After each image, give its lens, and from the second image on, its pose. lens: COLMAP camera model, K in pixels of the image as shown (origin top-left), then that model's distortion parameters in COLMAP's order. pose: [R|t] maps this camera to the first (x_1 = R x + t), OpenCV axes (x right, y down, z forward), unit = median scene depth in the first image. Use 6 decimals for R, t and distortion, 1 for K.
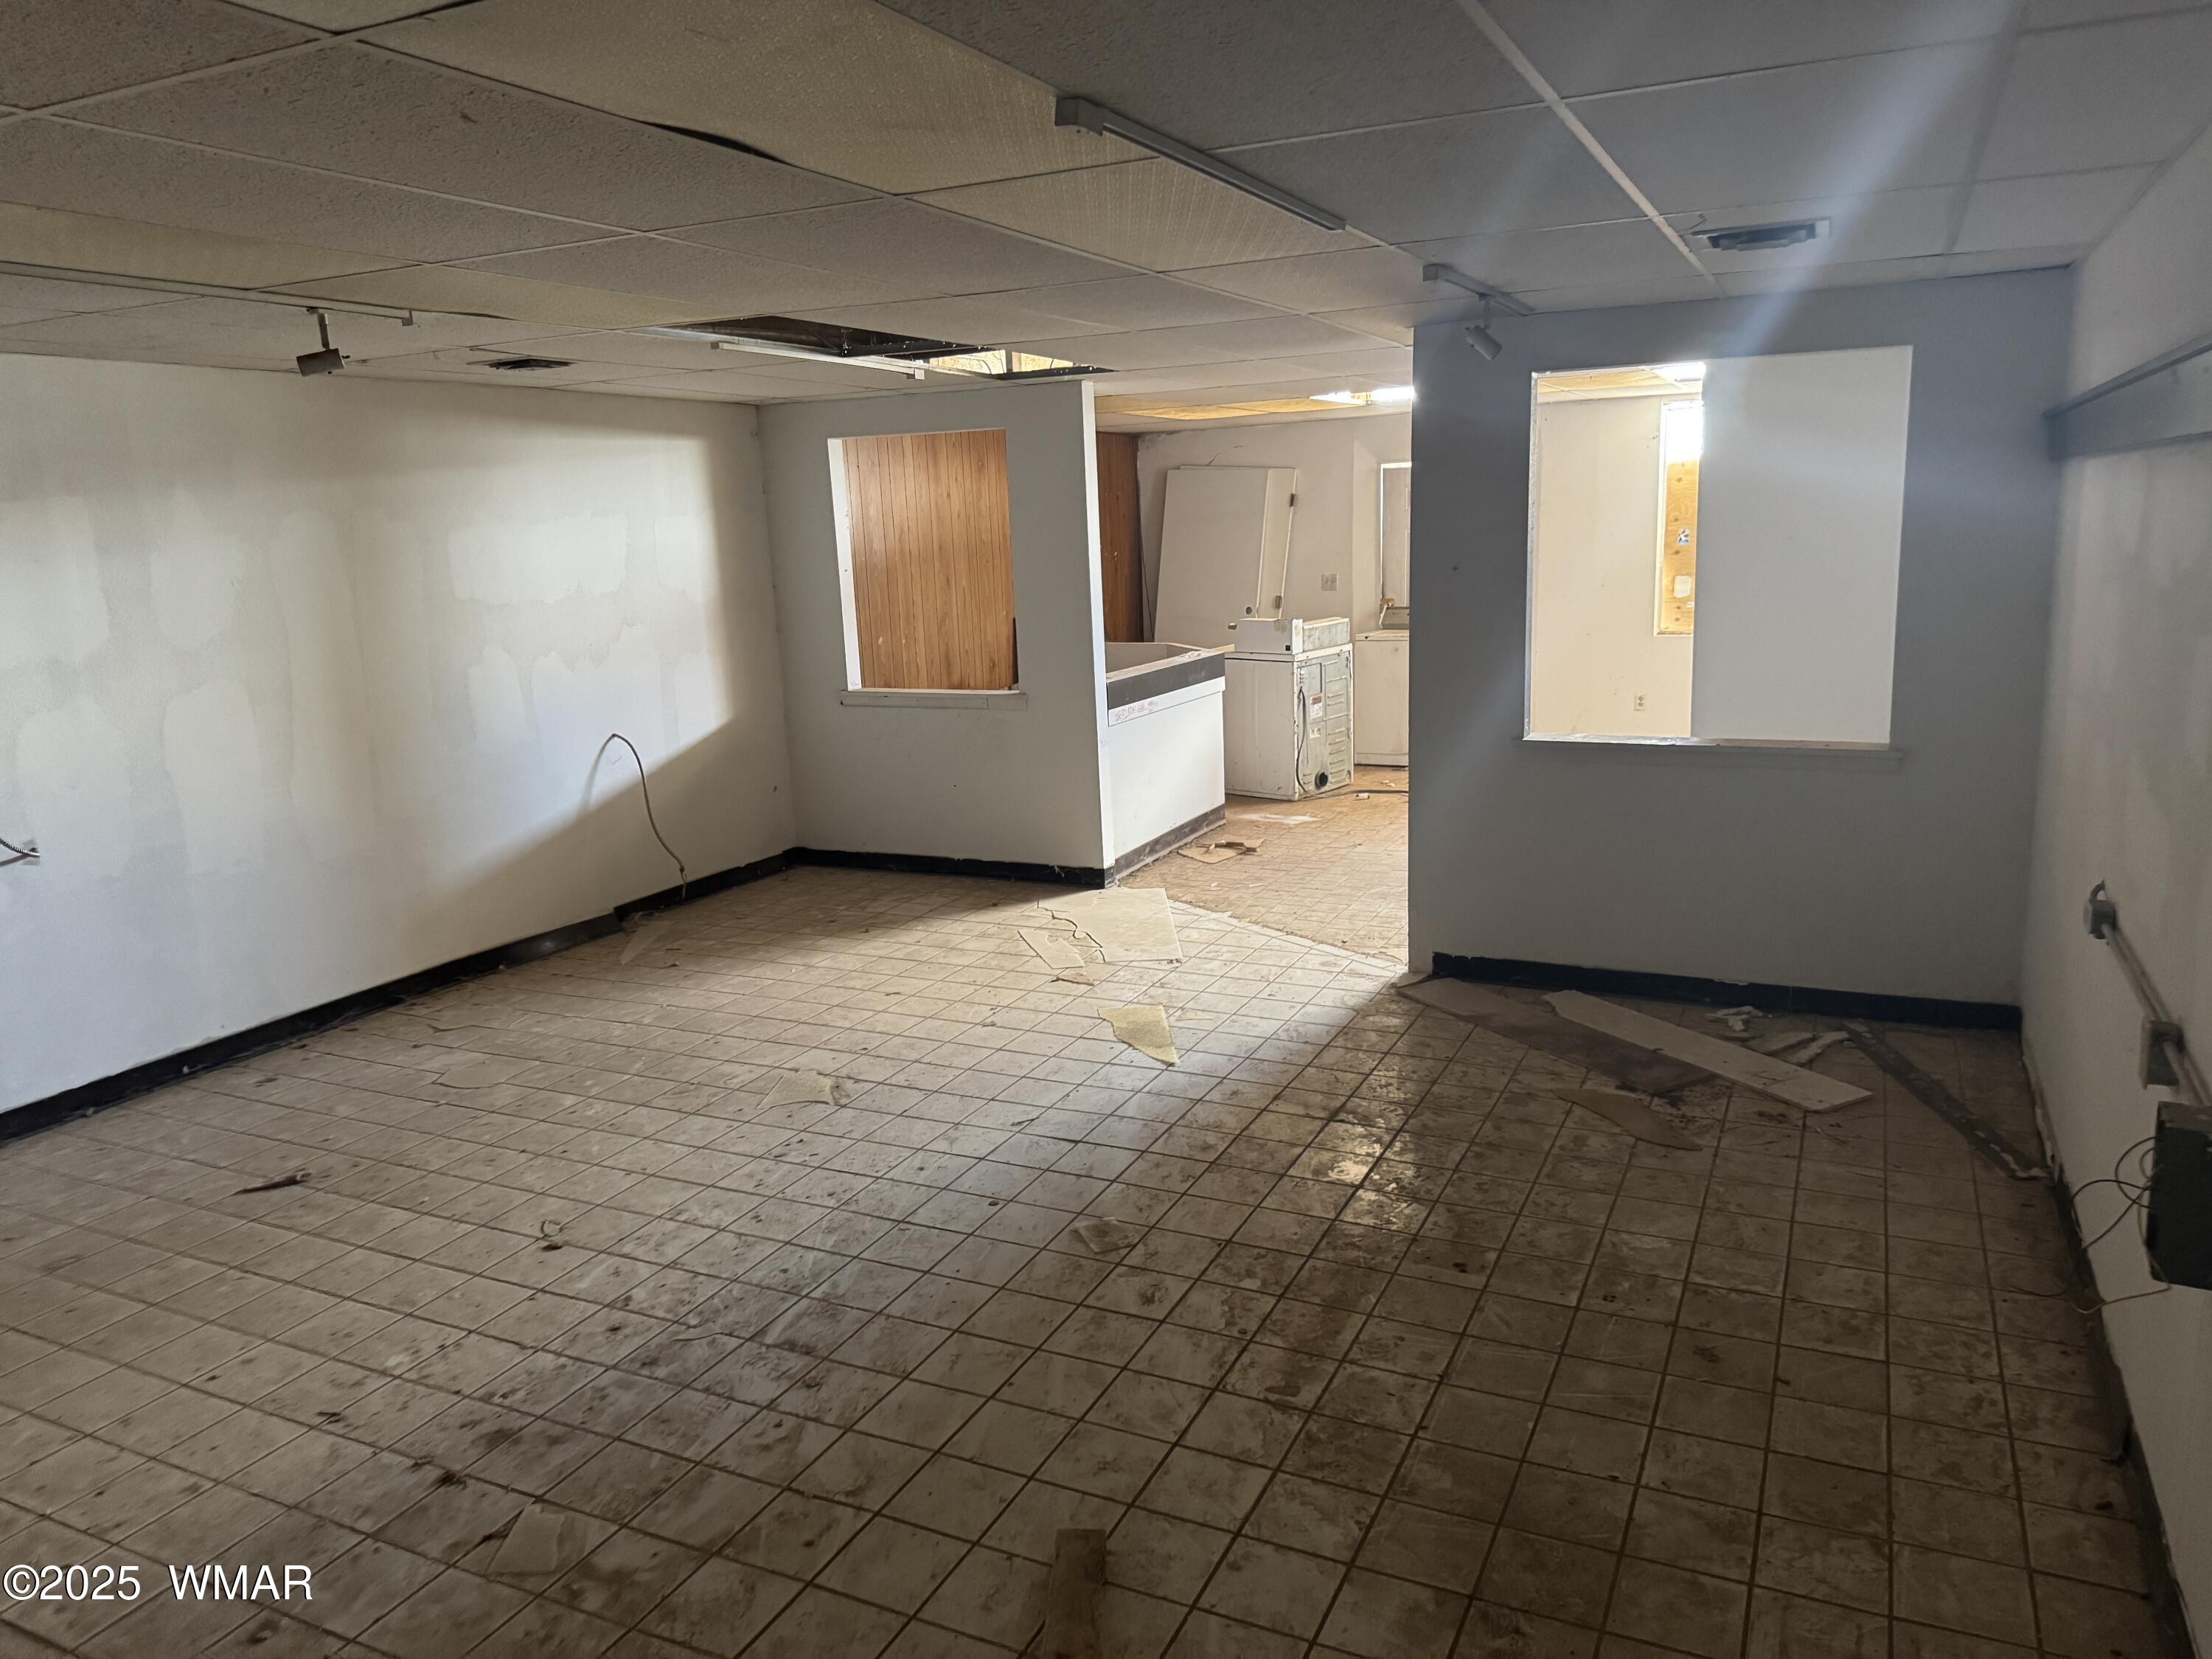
lens RADIAL K [[1559.7, 0, 1080.2], [0, 1559.7, 835.7], [0, 0, 1]] dist [0.084371, -0.135055]
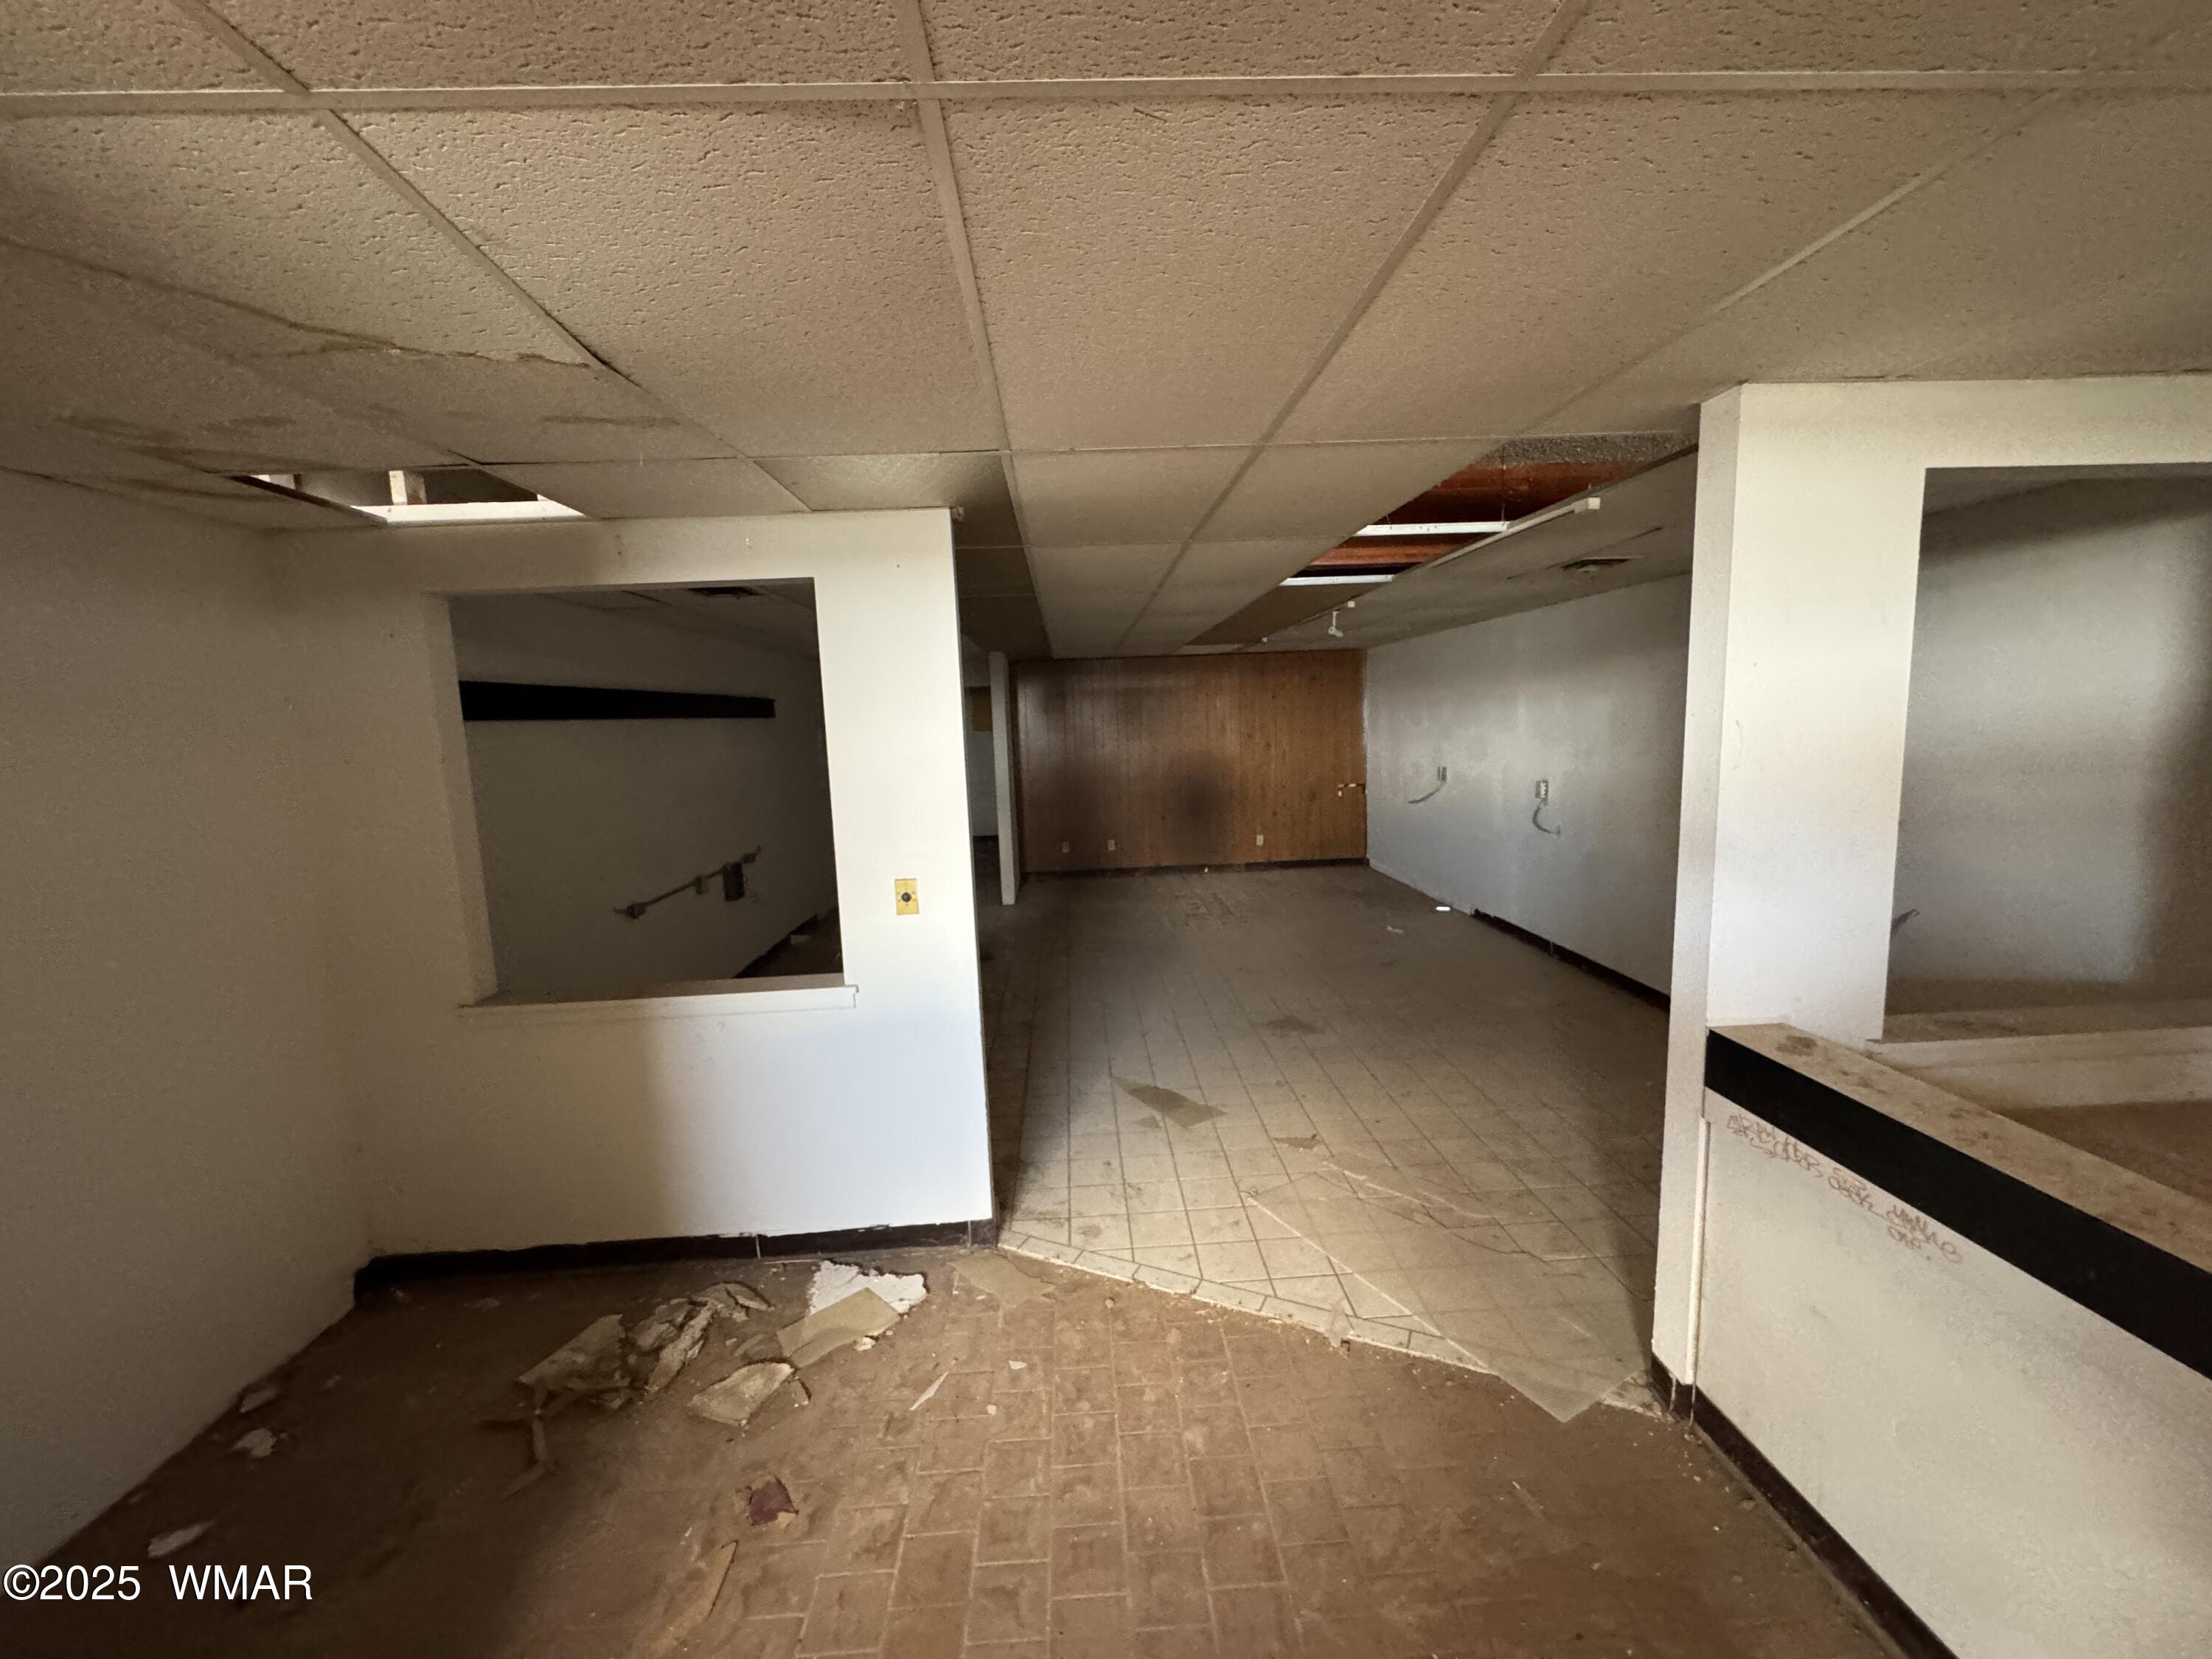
lens RADIAL K [[883.7, 0, 1106.0], [0, 883.7, 829.5], [0, 0, 1]] dist [0.000118, 0.000002]
pose [[-0.876877, 0.132542, -0.462082, 0.368727], [-0.027780, 0.945661, 0.323966, -0.303838], [0.479912, 0.296915, -0.825546, 1.419650]]
